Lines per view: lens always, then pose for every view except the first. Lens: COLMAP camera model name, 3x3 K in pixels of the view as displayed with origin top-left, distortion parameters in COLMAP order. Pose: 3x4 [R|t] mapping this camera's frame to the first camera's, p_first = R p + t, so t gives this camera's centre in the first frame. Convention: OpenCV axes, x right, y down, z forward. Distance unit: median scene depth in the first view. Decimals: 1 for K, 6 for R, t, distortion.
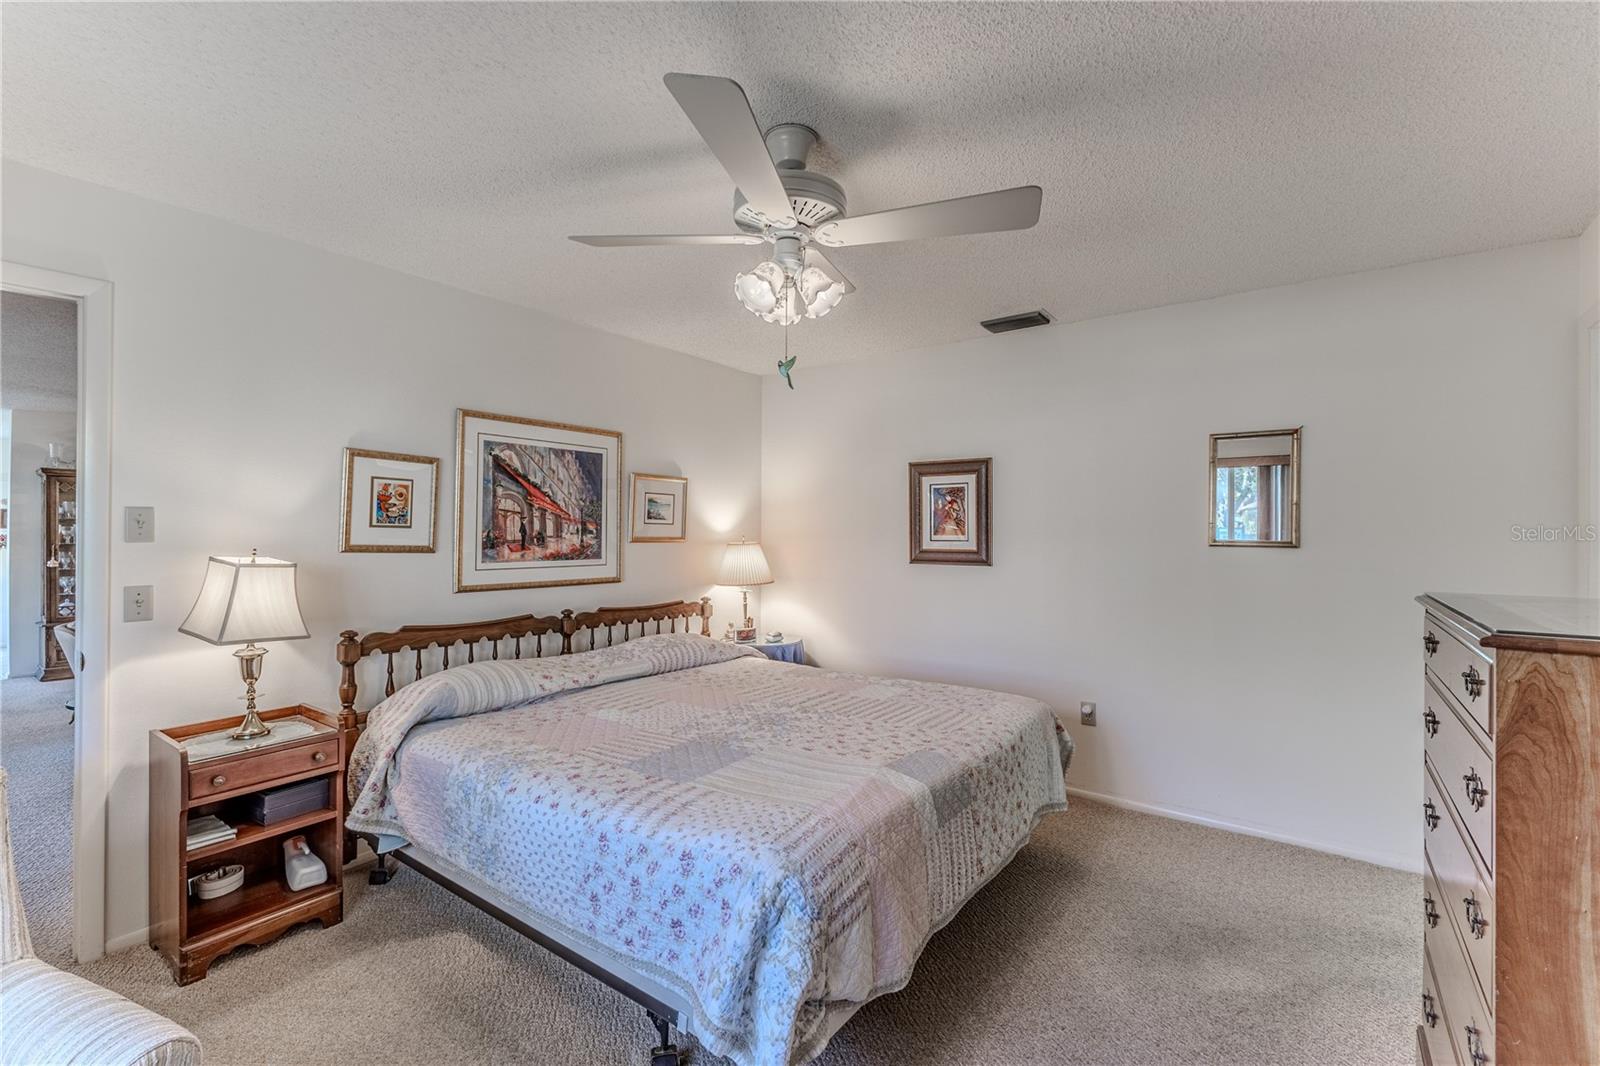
lens RADIAL K [[705.8, 0, 772.5], [0, 705.8, 529.7], [0, 0, 1]] dist [-0.005465, -0.000177]
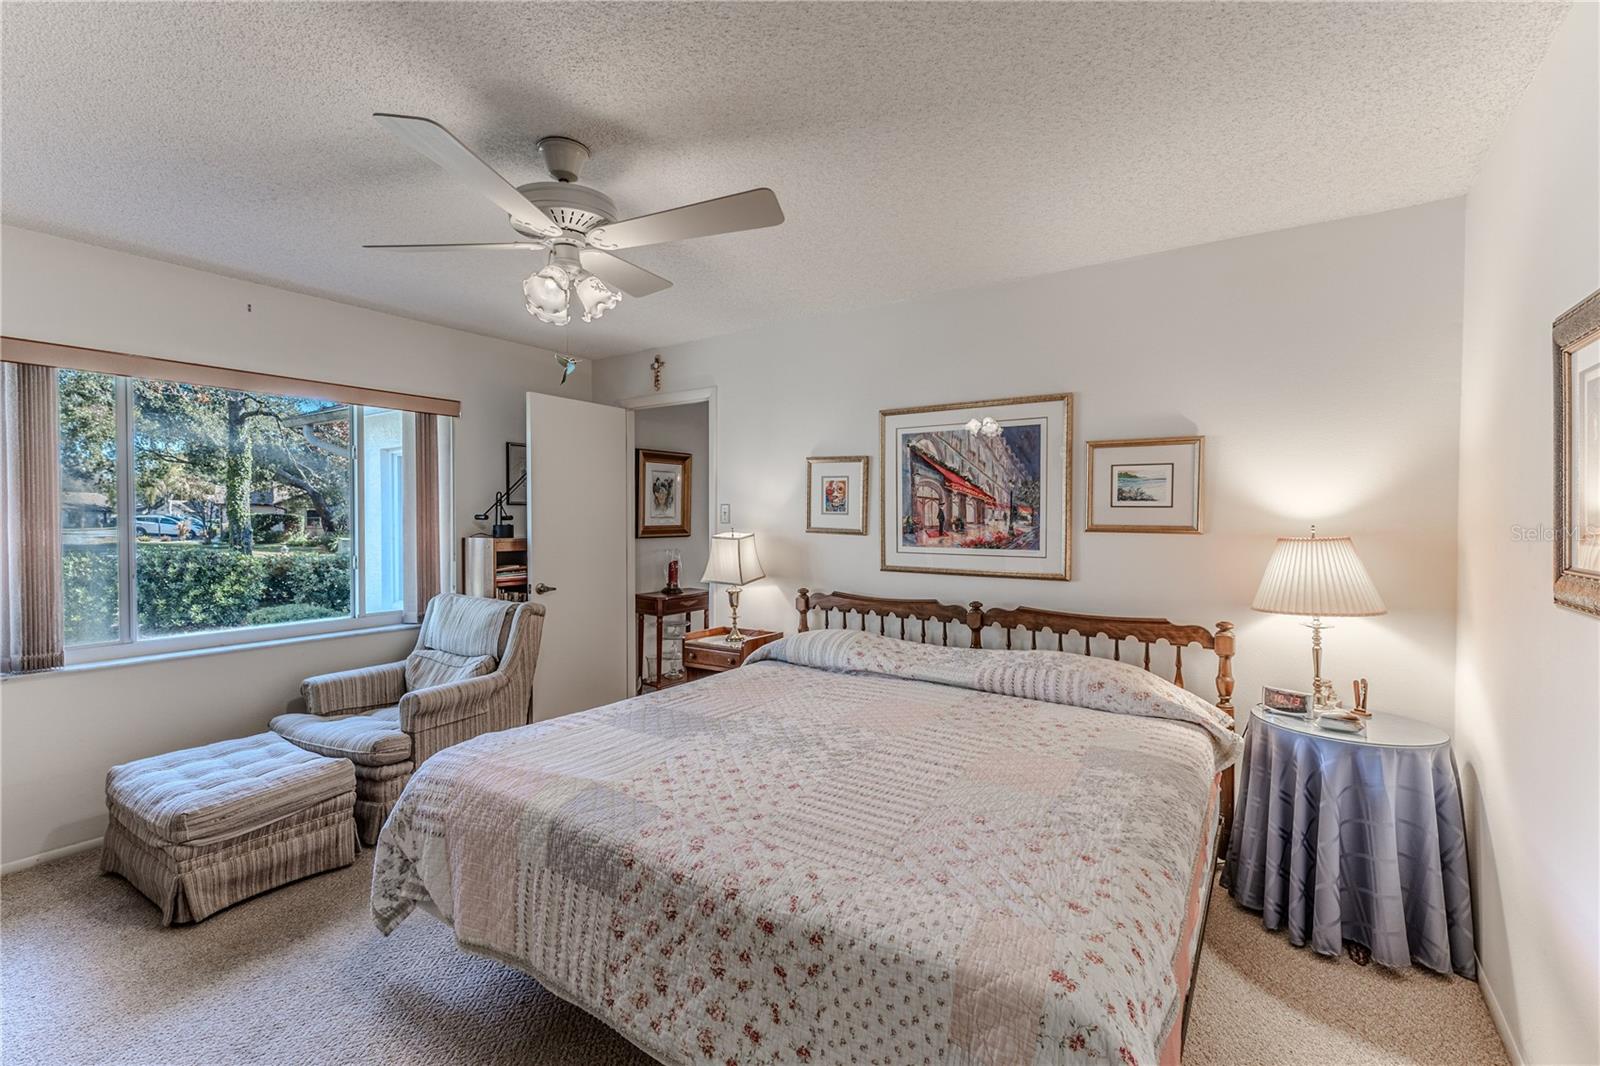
lens RADIAL K [[708.9, 0, 795.4], [0, 708.9, 524.3], [0, 0, 1]] dist [0.013216, -0.002410]
pose [[0.052453, 0.011238, -0.998560, 0.651557], [0.003667, 0.999928, 0.011446, -0.000096], [0.998617, -0.004262, 0.052408, 0.739010]]
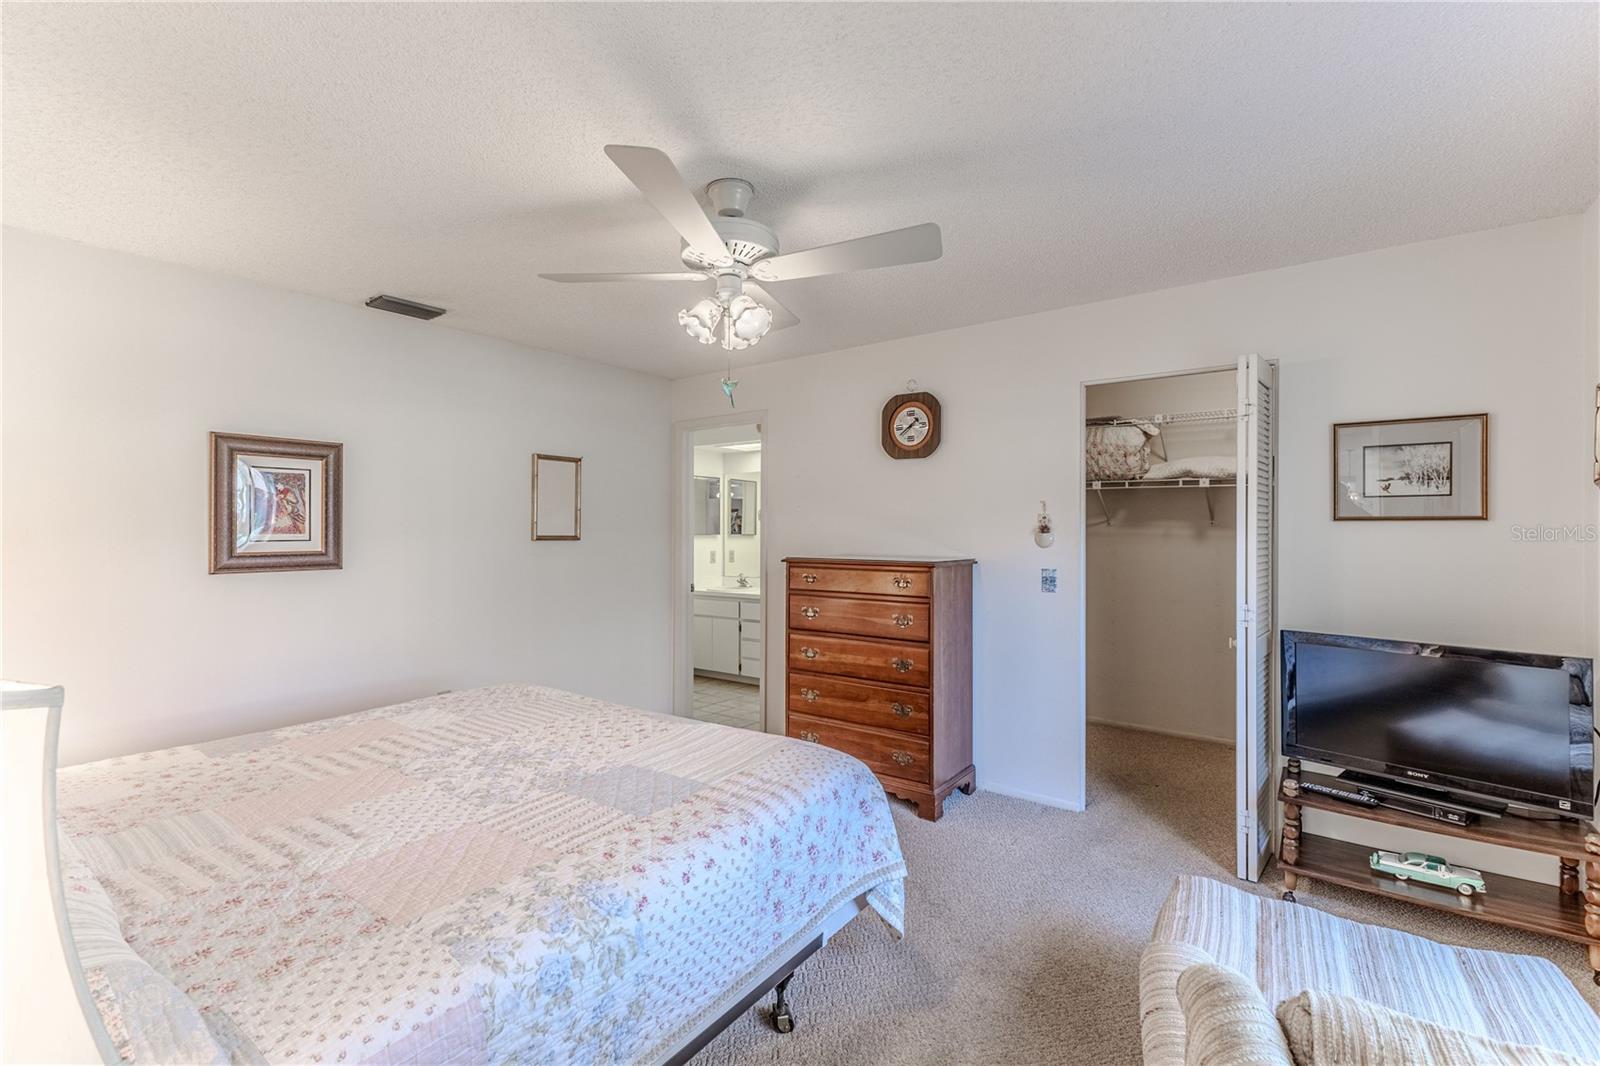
lens RADIAL K [[703.1, 0, 801.7], [0, 703.1, 529.0], [0, 0, 1]] dist [-0.001354, -0.000036]
pose [[-0.023121, -0.002506, 0.999730, -0.645419], [-0.005804, 0.999980, 0.002372, -0.002938], [-0.999716, -0.005747, -0.023135, 0.518282]]
